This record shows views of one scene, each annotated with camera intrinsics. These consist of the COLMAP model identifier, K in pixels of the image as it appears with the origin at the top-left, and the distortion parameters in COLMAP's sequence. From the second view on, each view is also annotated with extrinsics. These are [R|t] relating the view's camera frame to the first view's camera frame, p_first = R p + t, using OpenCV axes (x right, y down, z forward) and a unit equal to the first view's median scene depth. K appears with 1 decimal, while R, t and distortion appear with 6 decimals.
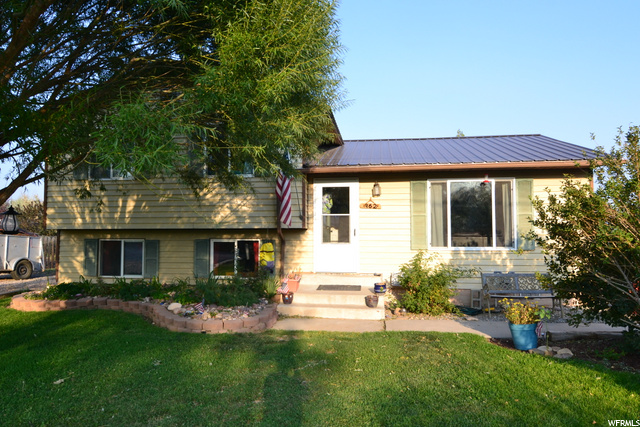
lens RADIAL K [[443.2, 0, 320.0], [0, 443.2, 213.5], [0, 0, 1]] dist [-0.003449, -0.001971]
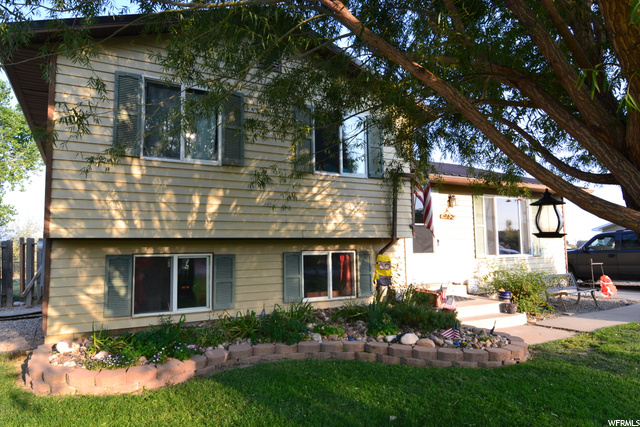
lens RADIAL K [[412.9, 0, 320.0], [0, 412.9, 213.5], [0, 0, 1]] dist [0.045786, 0.000526]
pose [[0.792444, 0.038576, 0.608724, -0.698624], [-0.020149, 0.999109, -0.037084, 0.017065], [-0.609612, 0.017122, 0.792515, 0.407110]]
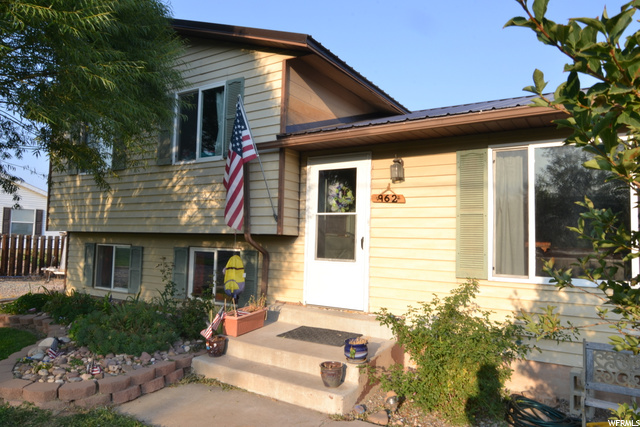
lens RADIAL K [[443.2, 0, 320.0], [0, 443.2, 213.5], [0, 0, 1]] dist [-0.003449, -0.001971]
pose [[0.912865, -0.001101, -0.408260, 0.266033], [-0.008453, 0.999731, -0.021597, 0.016040], [0.408174, 0.023166, 0.912610, 0.423098]]
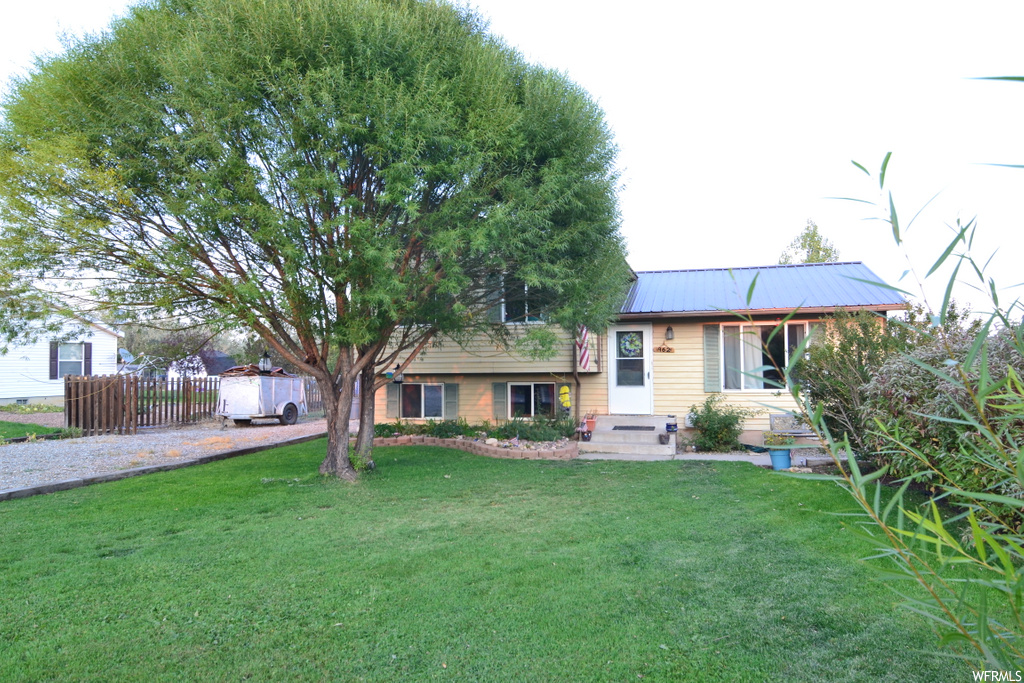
lens RADIAL K [[709.1, 0, 512.0], [0, 709.1, 341.5], [0, 0, 1]] dist [-0.003449, -0.001971]
pose [[0.991360, -0.012123, -0.130610, -0.020162], [0.013878, 0.999825, 0.012530, -0.060652], [0.130435, -0.014235, 0.991355, -0.668101]]
